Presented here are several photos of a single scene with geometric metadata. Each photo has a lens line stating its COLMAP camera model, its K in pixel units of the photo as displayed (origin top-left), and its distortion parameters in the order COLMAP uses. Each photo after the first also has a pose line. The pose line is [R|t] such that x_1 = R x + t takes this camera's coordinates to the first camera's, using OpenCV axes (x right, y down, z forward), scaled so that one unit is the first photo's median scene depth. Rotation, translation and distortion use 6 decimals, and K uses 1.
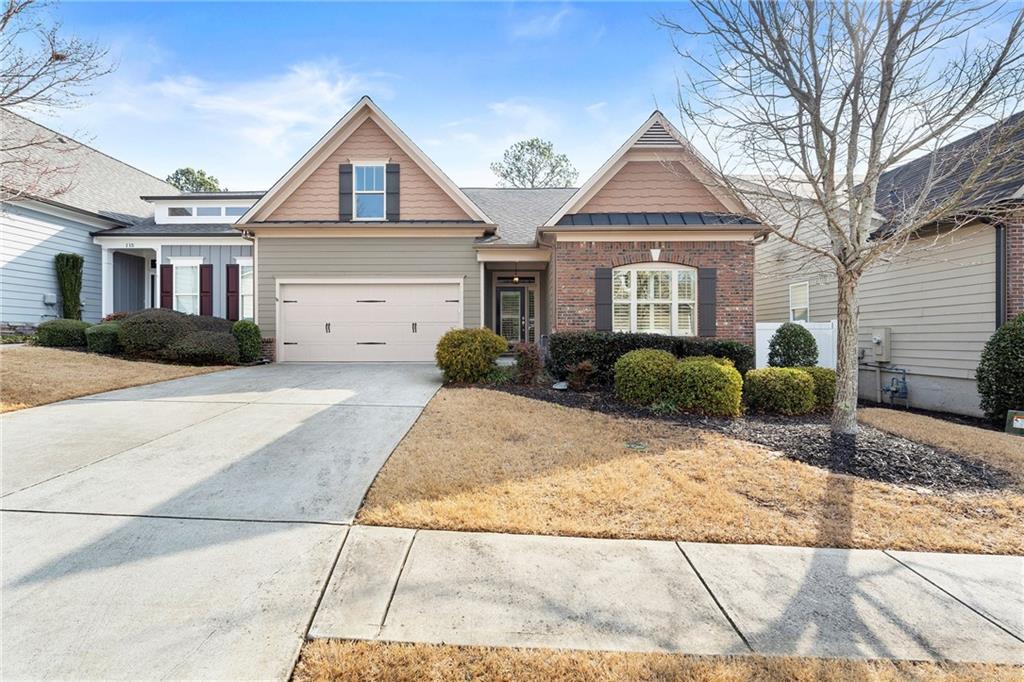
lens RADIAL K [[452.7, 0, 512.0], [0, 452.7, 341.0], [0, 0, 1]] dist [-0.003261, -0.000308]
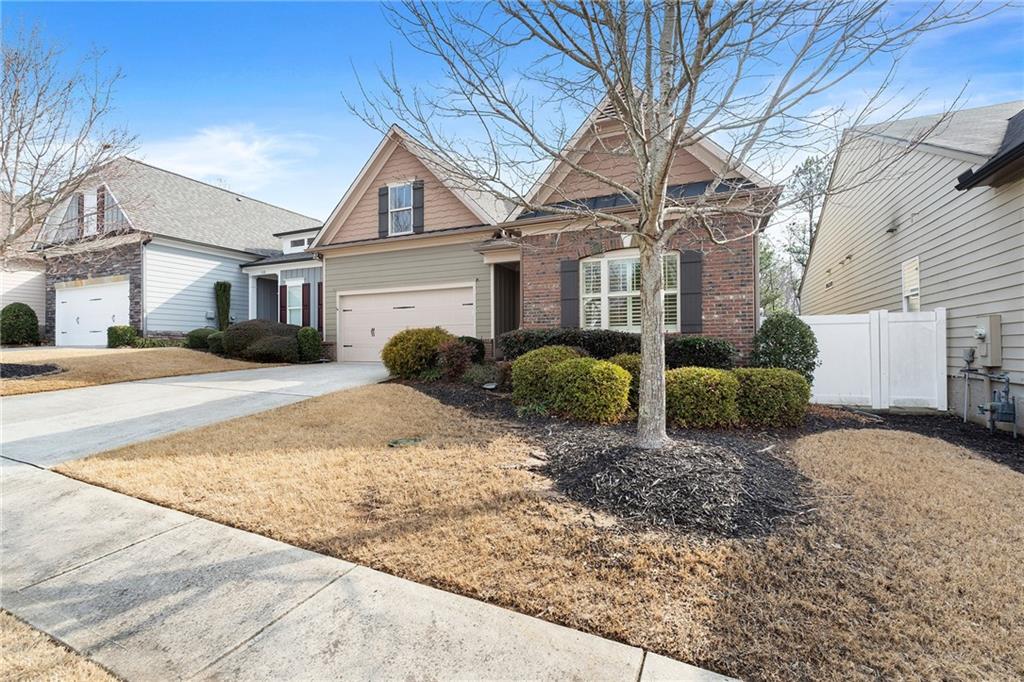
lens RADIAL K [[454.2, 0, 511.9], [0, 454.2, 346.6], [0, 0, 1]] dist [-0.003527, -0.000658]
pose [[0.916772, -0.004932, -0.399381, 0.379567], [0.002061, 0.999969, -0.007618, 0.017098], [0.399406, 0.006161, 0.916753, 0.089770]]
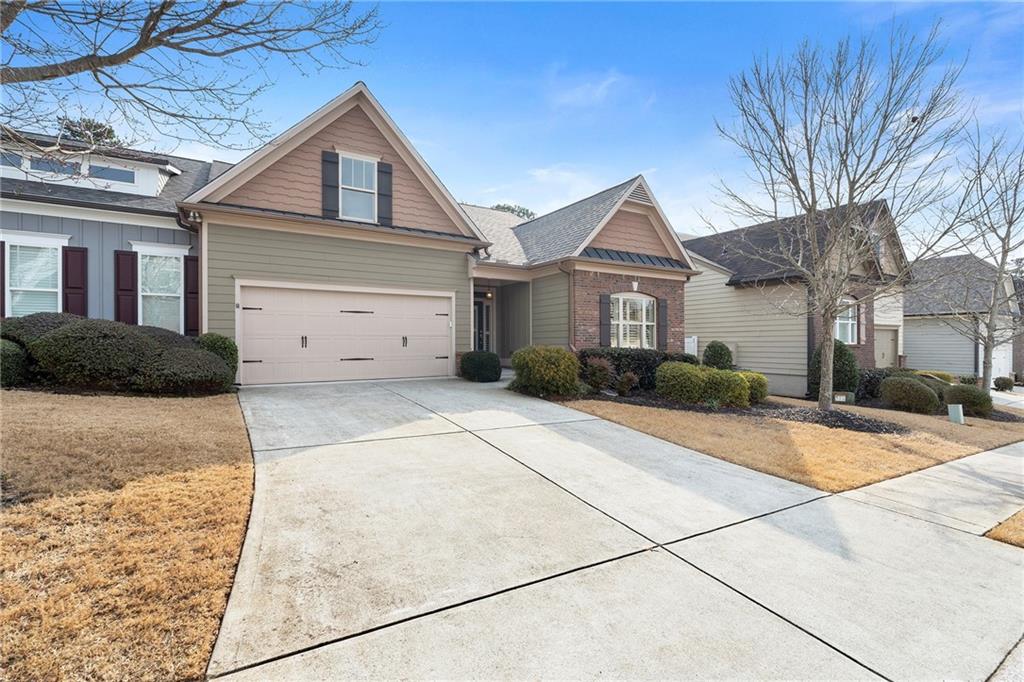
lens RADIAL K [[454.2, 0, 511.9], [0, 454.2, 346.6], [0, 0, 1]] dist [-0.003527, -0.000658]
pose [[0.846300, -0.004681, 0.532686, -0.537472], [0.005066, 0.999987, 0.000738, -0.019384], [-0.532682, 0.002074, 0.846313, 0.086192]]
